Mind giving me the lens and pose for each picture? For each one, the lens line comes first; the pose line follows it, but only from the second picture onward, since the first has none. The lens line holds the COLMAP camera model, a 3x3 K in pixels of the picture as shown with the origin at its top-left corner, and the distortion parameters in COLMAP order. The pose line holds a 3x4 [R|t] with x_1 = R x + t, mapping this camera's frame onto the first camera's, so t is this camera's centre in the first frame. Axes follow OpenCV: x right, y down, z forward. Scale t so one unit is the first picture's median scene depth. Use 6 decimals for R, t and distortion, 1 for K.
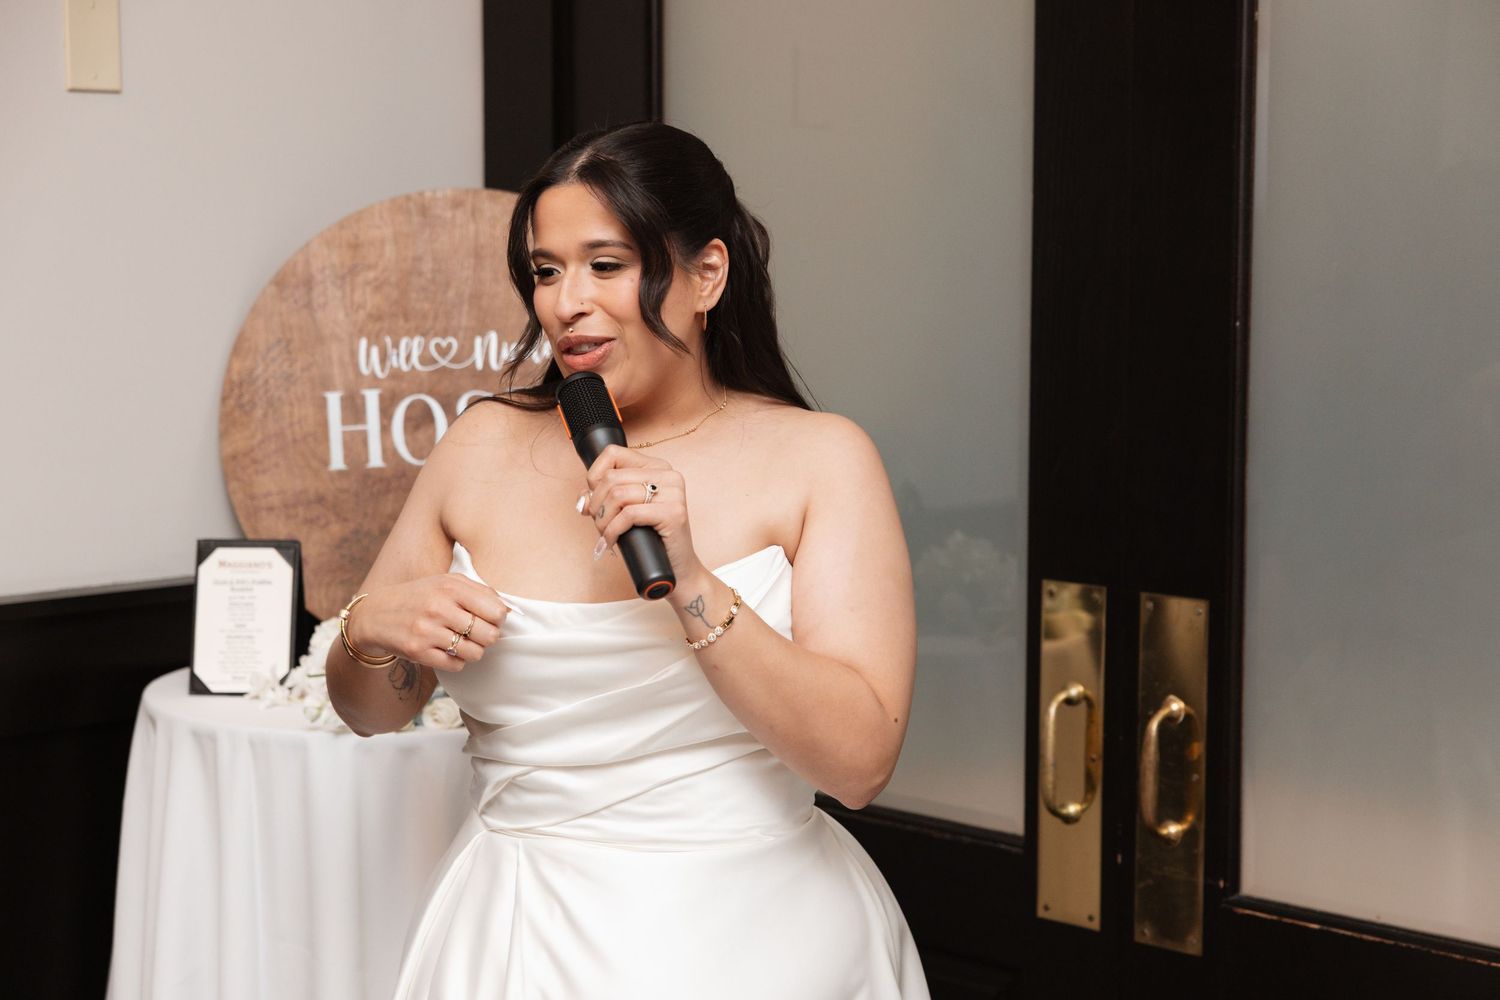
lens RADIAL K [[2638.2, 0, 761.3], [0, 2638.2, 502.4], [0, 0, 1]] dist [0.038945, 0.000000]
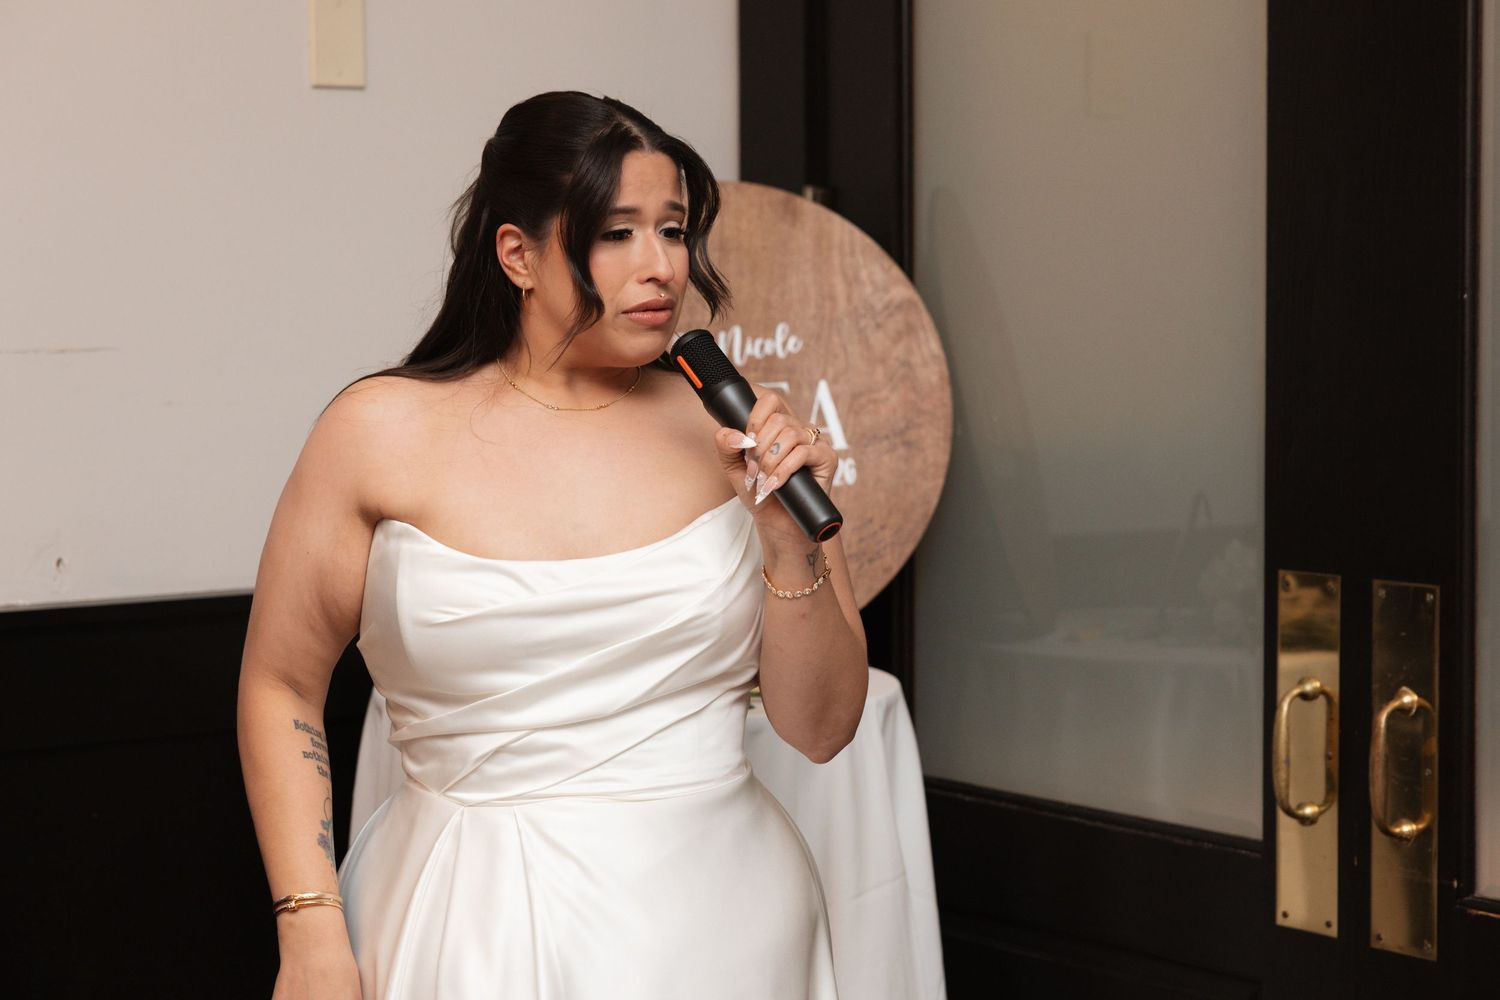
lens RADIAL K [[3089.3, 0, 760.5], [0, 3089.3, 498.8], [0, 0, 1]] dist [0.038182, 0.000000]
pose [[0.987807, -0.000641, -0.155684, 0.097911], [-0.004337, 0.999490, -0.031630, 0.040751], [0.155625, 0.031920, 0.987300, -0.141732]]
